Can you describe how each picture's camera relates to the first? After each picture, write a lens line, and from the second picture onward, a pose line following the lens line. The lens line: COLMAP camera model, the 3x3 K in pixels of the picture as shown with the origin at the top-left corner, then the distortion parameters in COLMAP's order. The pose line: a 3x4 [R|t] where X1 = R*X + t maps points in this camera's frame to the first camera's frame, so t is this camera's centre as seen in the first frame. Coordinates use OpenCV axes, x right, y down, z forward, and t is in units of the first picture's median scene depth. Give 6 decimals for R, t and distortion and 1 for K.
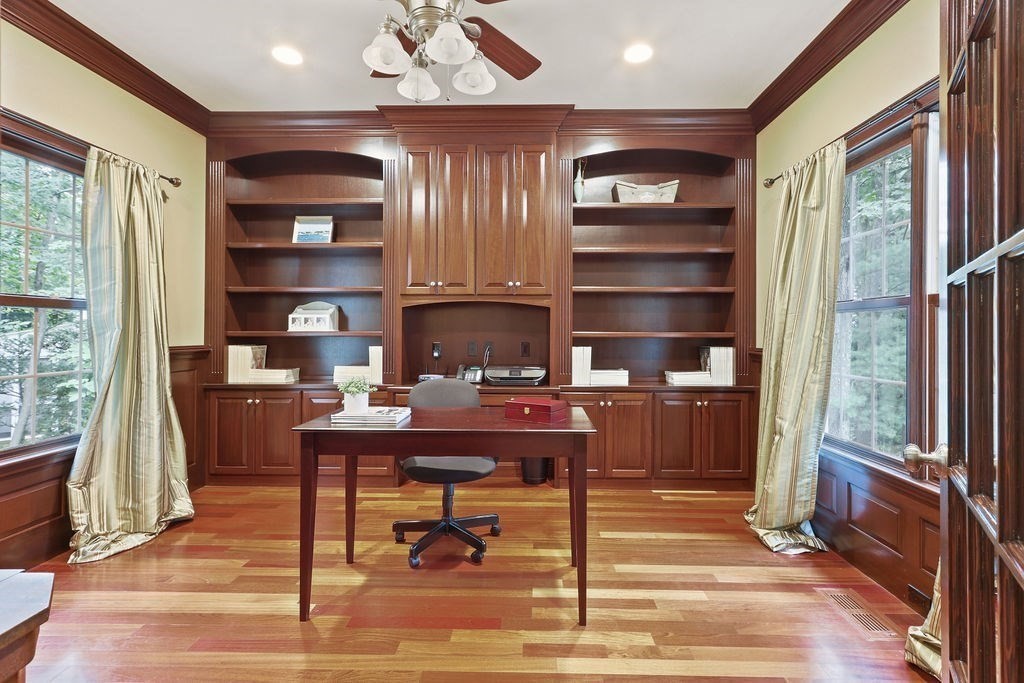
lens RADIAL K [[463.3, 0, 515.0], [0, 463.3, 333.6], [0, 0, 1]] dist [-0.001356, -0.000164]
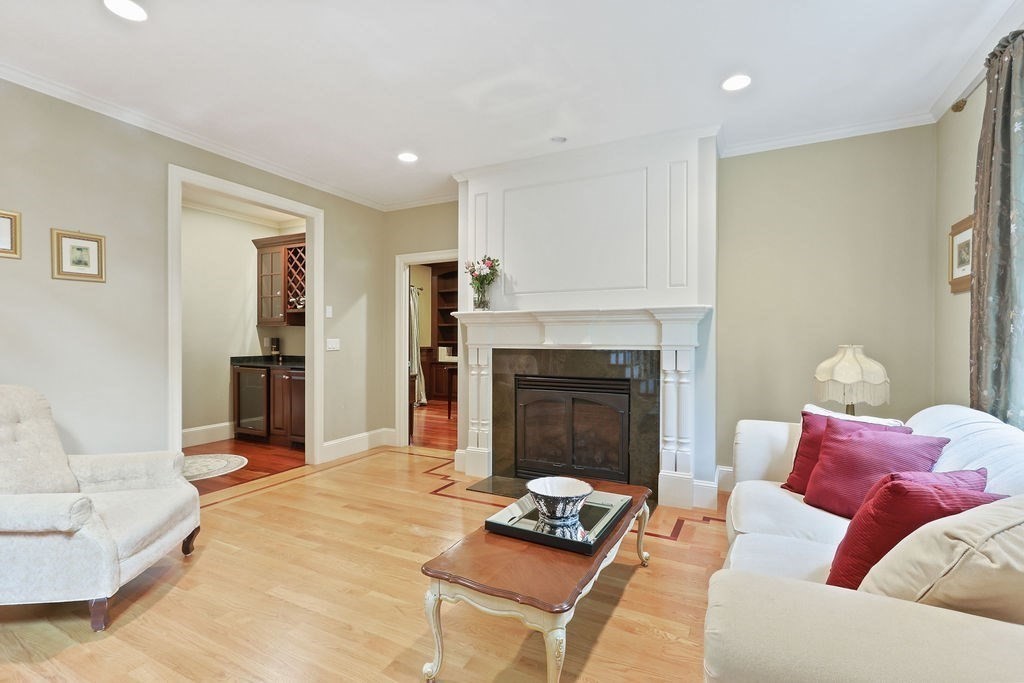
lens RADIAL K [[471.4, 0, 513.9], [0, 471.4, 344.7], [0, 0, 1]] dist [-0.002757, -0.000569]
pose [[0.903820, 0.004205, -0.427893, 0.931014], [0.001830, 0.999905, 0.013692, -0.021595], [0.427910, -0.013159, 0.903726, -1.259417]]
